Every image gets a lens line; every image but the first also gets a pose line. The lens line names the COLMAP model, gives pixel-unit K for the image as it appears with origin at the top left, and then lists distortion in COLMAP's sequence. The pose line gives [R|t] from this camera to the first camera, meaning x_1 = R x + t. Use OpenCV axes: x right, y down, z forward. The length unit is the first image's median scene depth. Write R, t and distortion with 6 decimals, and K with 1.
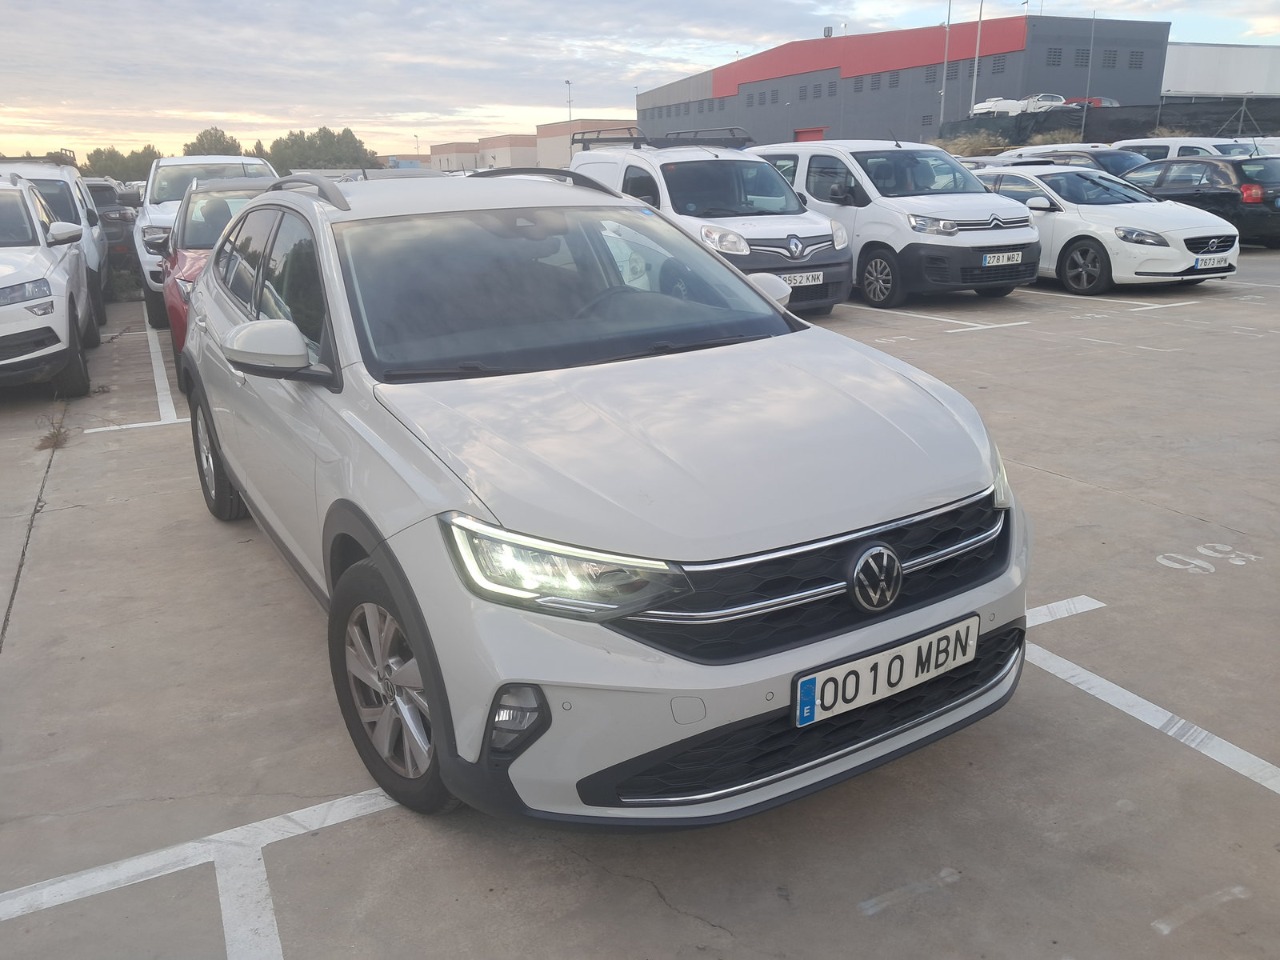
lens RADIAL K [[1048.6, 0, 640.0], [0, 1048.6, 480.0], [0, 0, 1]] dist [-0.005644, 0.003895]
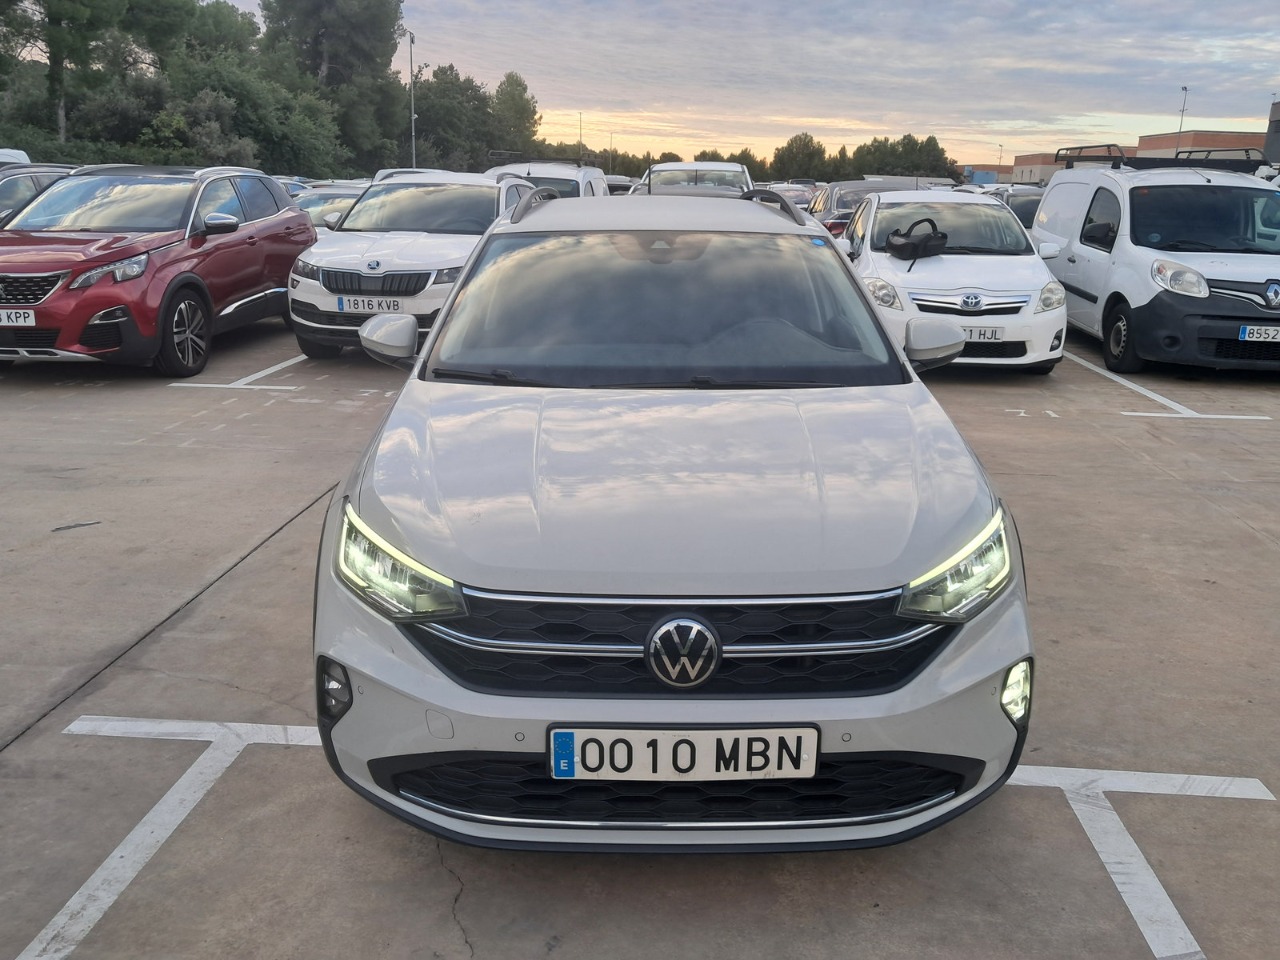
lens RADIAL K [[1050.7, 0, 617.7], [0, 1050.7, 474.1], [0, 0, 1]] dist [0.011549, -0.001059]
pose [[0.852337, 0.175902, -0.492524, 0.117975], [-0.181988, 0.982641, 0.036005, -0.016424], [0.490308, 0.058945, 0.869554, 0.029635]]
